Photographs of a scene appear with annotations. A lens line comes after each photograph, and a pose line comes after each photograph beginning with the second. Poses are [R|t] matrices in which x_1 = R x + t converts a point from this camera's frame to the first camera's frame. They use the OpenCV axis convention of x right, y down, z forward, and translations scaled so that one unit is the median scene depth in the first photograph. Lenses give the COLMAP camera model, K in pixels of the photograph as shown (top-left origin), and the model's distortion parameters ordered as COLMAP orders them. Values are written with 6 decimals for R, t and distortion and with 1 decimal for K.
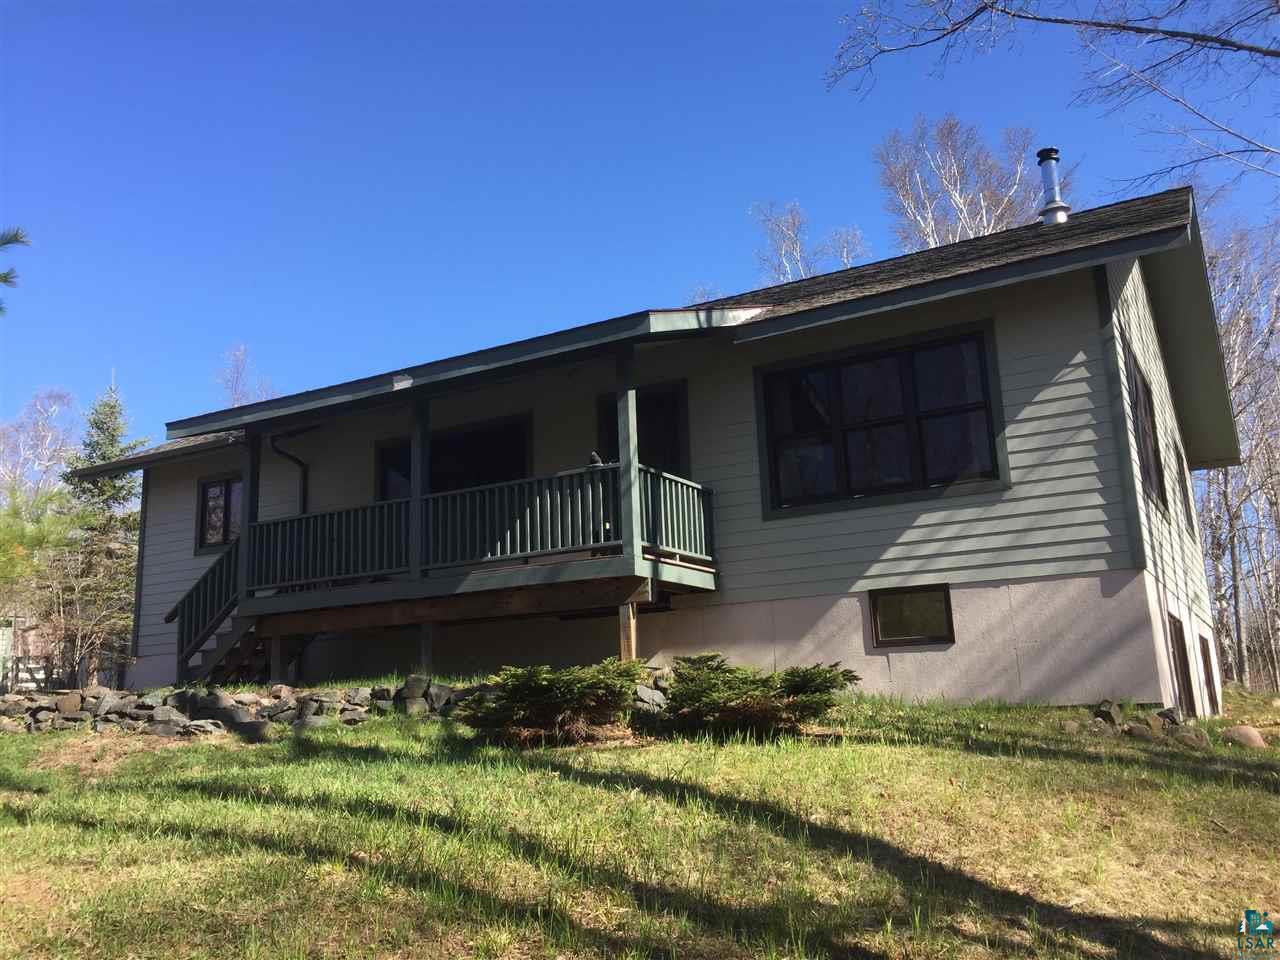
lens RADIAL K [[1102.6, 0, 638.5], [0, 1102.6, 481.7], [0, 0, 1]] dist [0.011461, 0.001740]
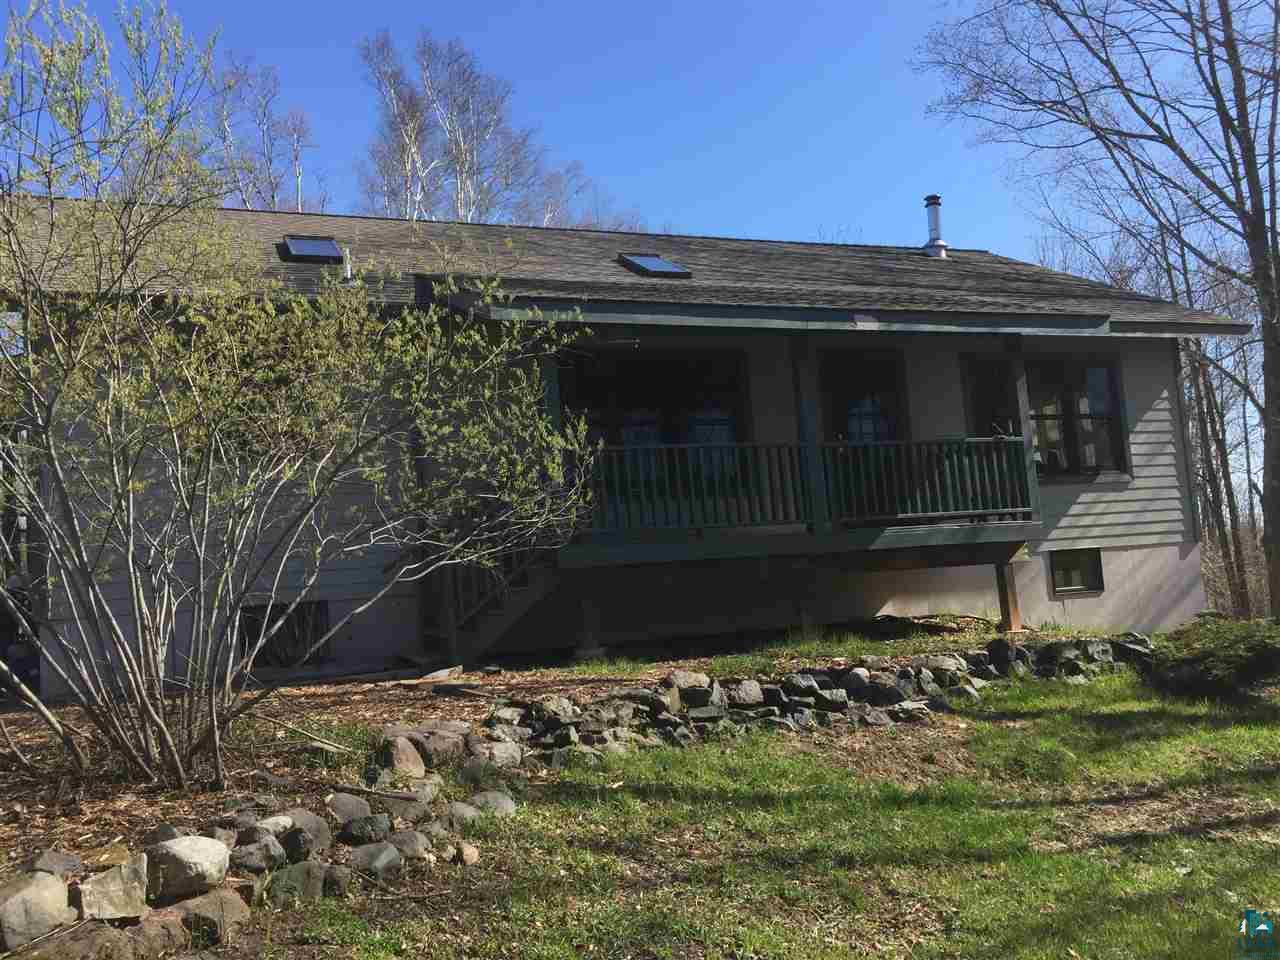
lens RADIAL K [[1102.6, 0, 638.9], [0, 1102.6, 479.1], [0, 0, 1]] dist [0.011461, 0.001740]
pose [[0.630034, 0.056291, 0.774525, -1.127751], [-0.115854, 0.993021, 0.022070, 0.045462], [-0.767877, -0.103636, 0.632158, 0.591601]]
